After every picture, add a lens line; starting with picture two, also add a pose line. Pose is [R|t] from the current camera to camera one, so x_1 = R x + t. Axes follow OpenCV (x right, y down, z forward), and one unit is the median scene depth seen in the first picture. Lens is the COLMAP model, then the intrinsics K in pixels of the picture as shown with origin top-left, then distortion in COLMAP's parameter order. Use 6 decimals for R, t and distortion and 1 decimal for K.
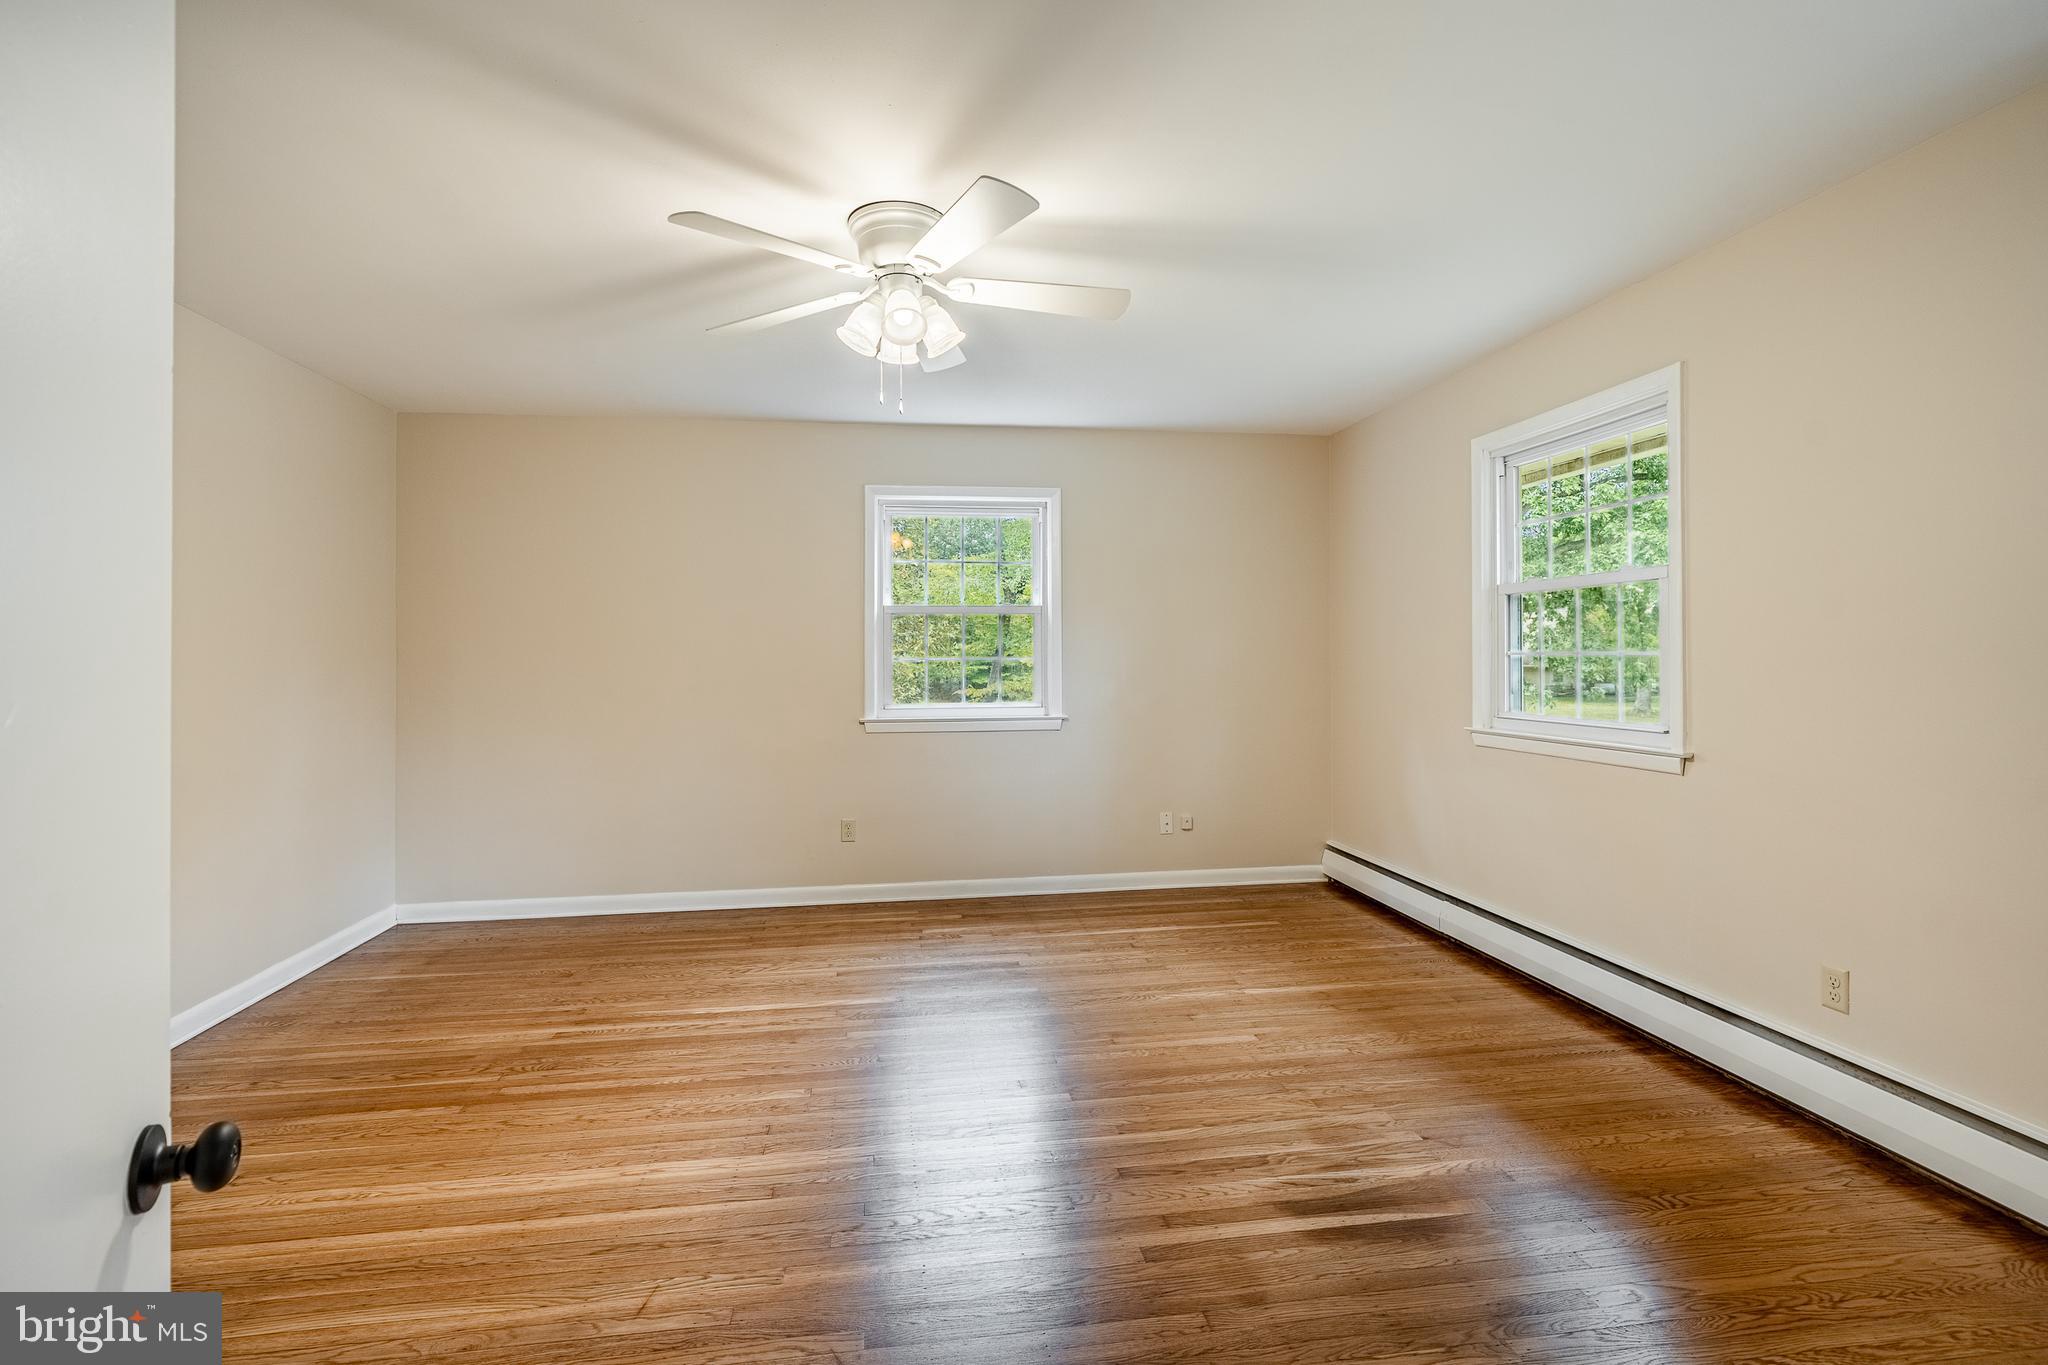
lens RADIAL K [[904.9, 0, 1002.2], [0, 904.9, 653.1], [0, 0, 1]] dist [0.000928, -0.000135]
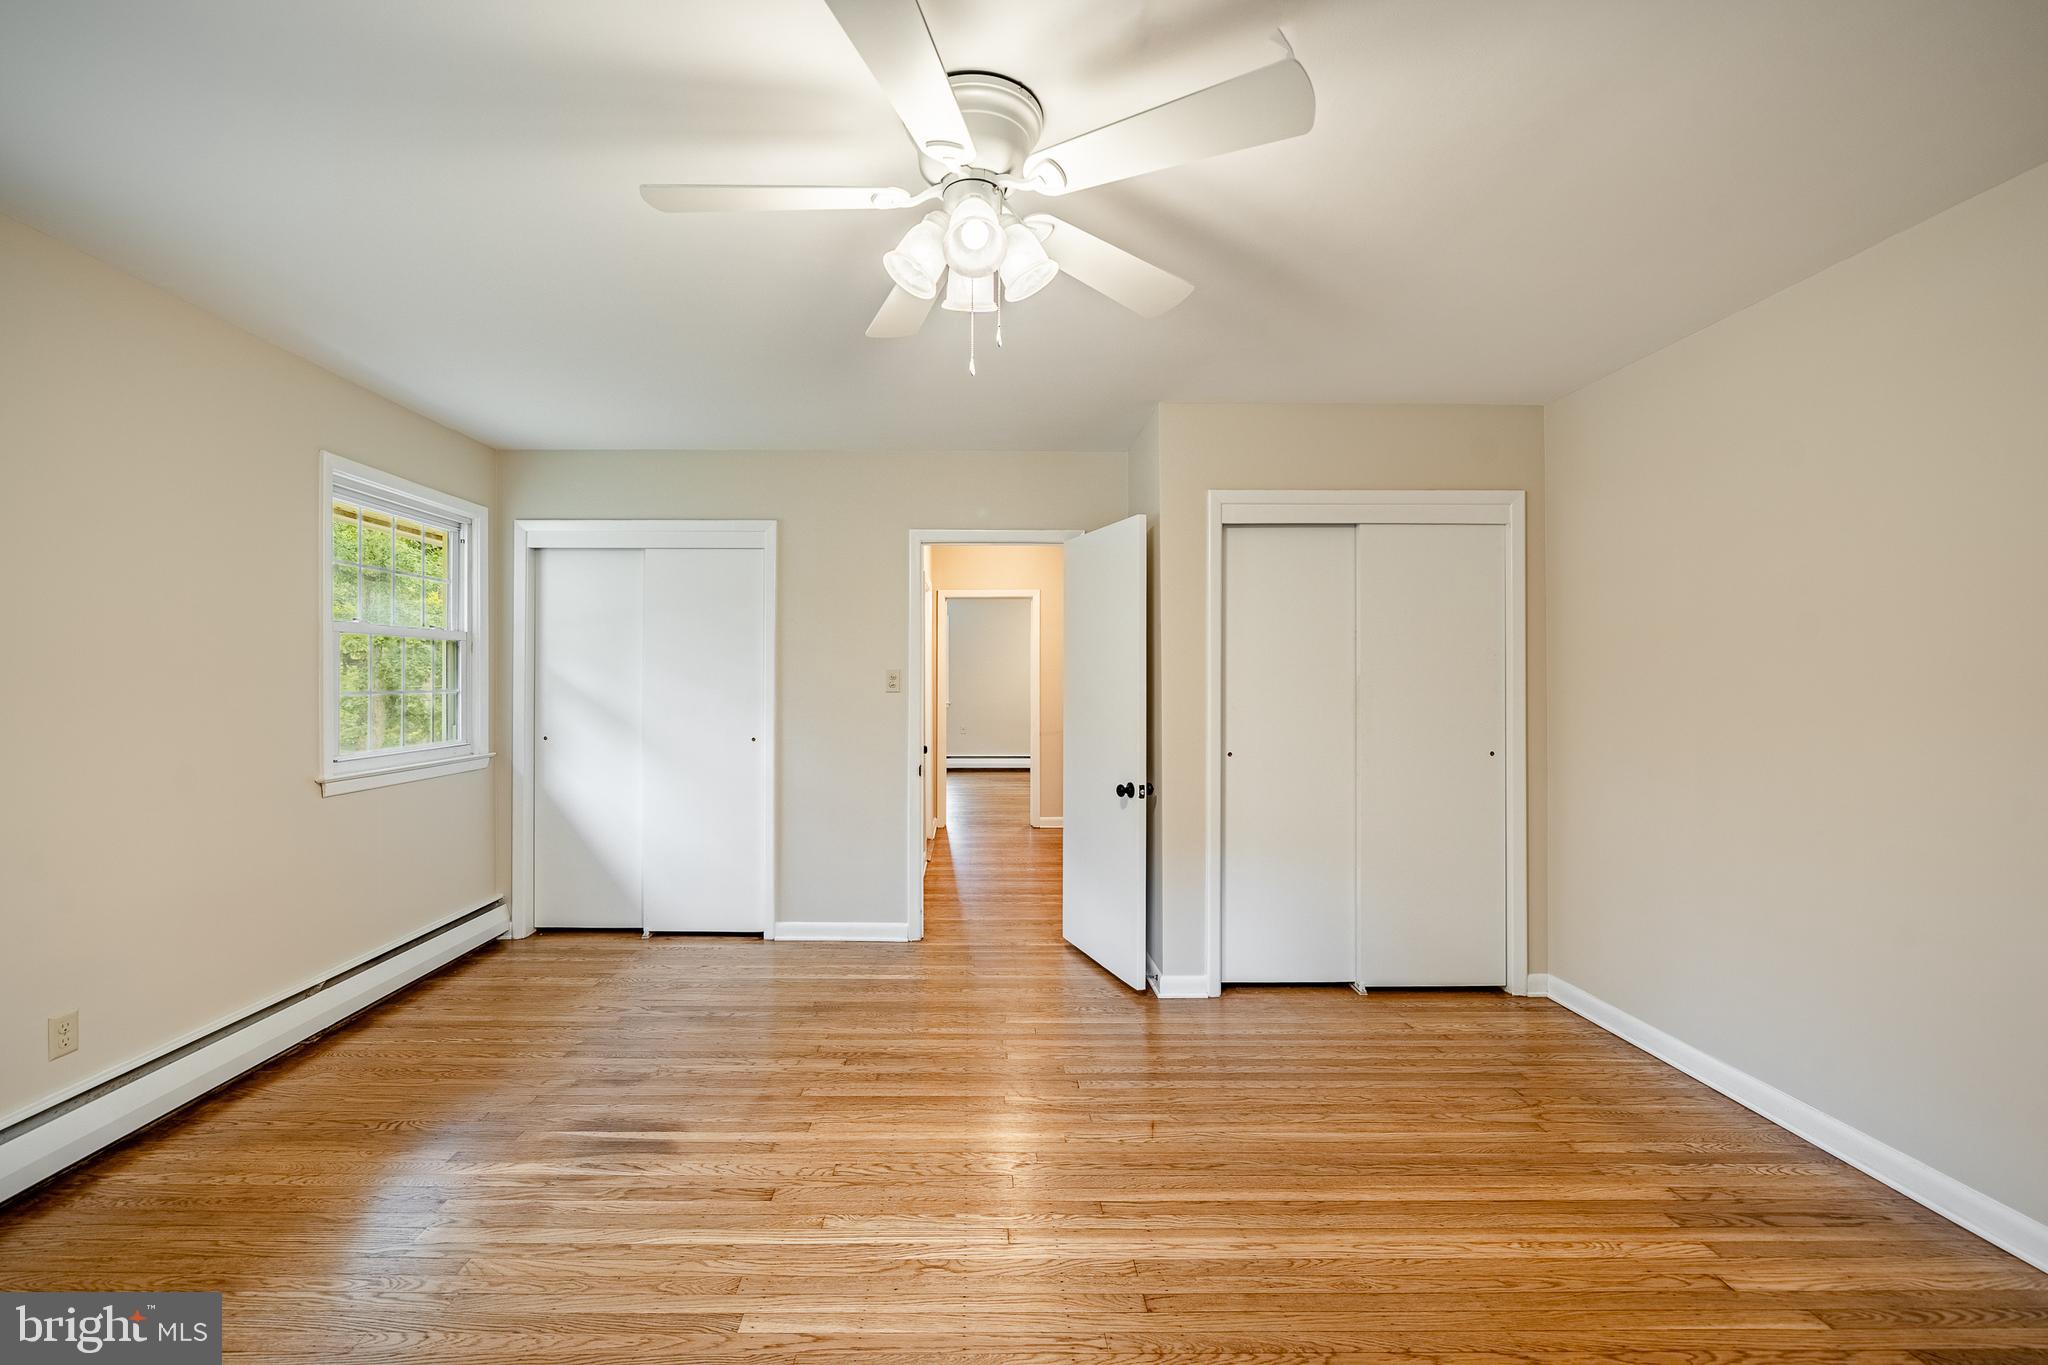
lens RADIAL K [[826.0, 0, 971.7], [0, 826.0, 672.0], [0, 0, 1]] dist [-0.004677, -0.000138]
pose [[-0.990227, 0.011861, 0.138958, -0.235505], [0.009953, 0.999847, -0.014416, -0.012869], [-0.139108, -0.012892, -0.990193, 1.902648]]
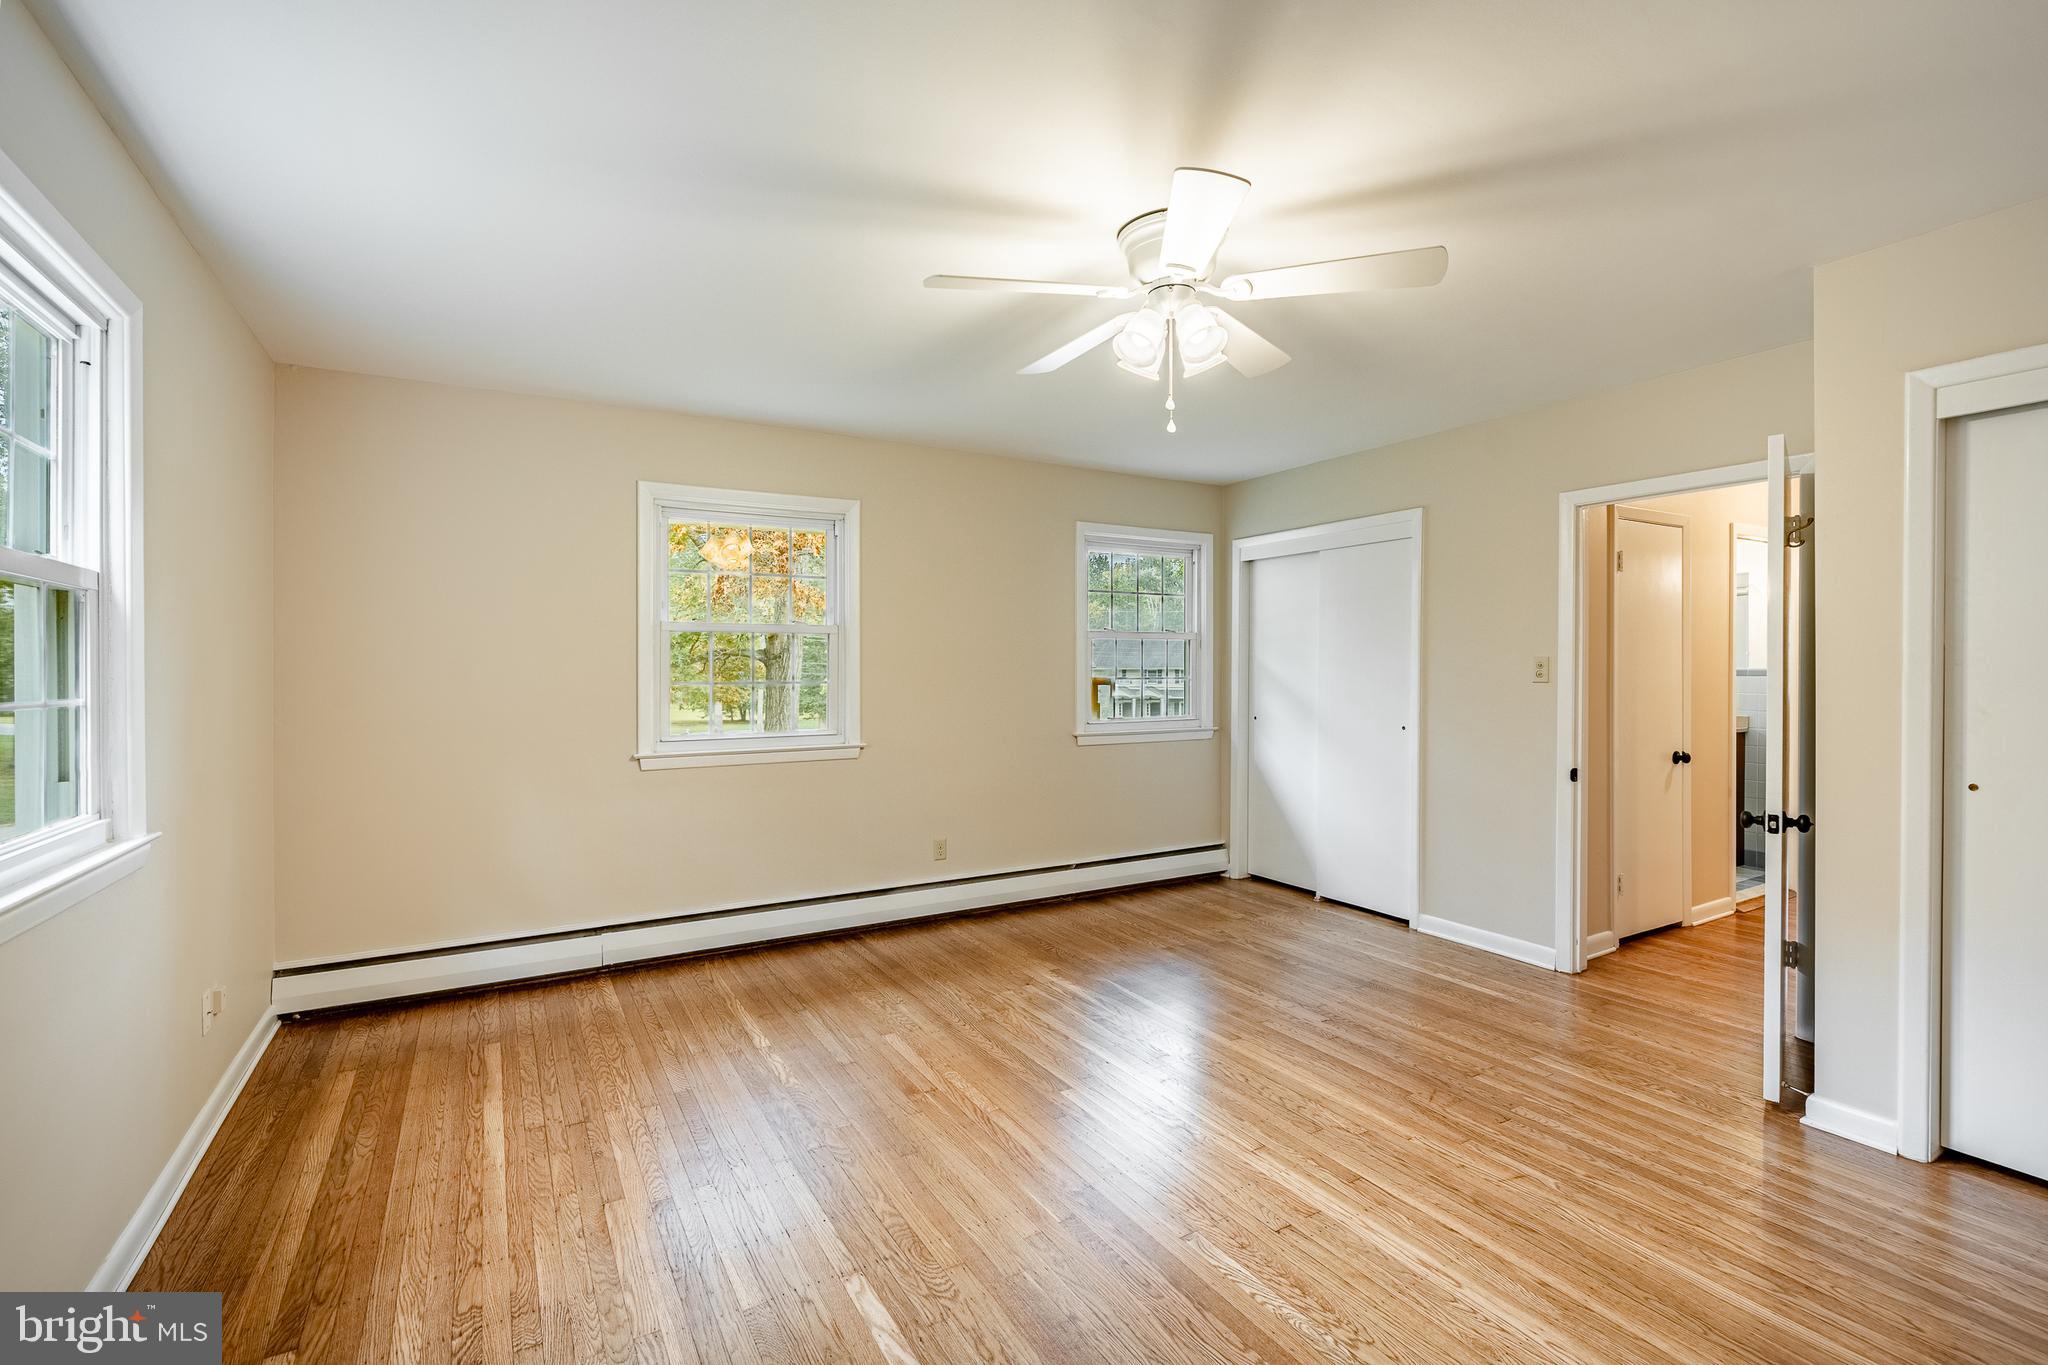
lens RADIAL K [[904.9, 0, 1002.2], [0, 904.9, 653.1], [0, 0, 1]] dist [0.000928, -0.000135]
pose [[-0.367814, 0.029282, 0.929438, -1.081754], [0.003076, 0.999537, -0.030273, -0.002935], [-0.929894, -0.008276, -0.367733, 1.730753]]
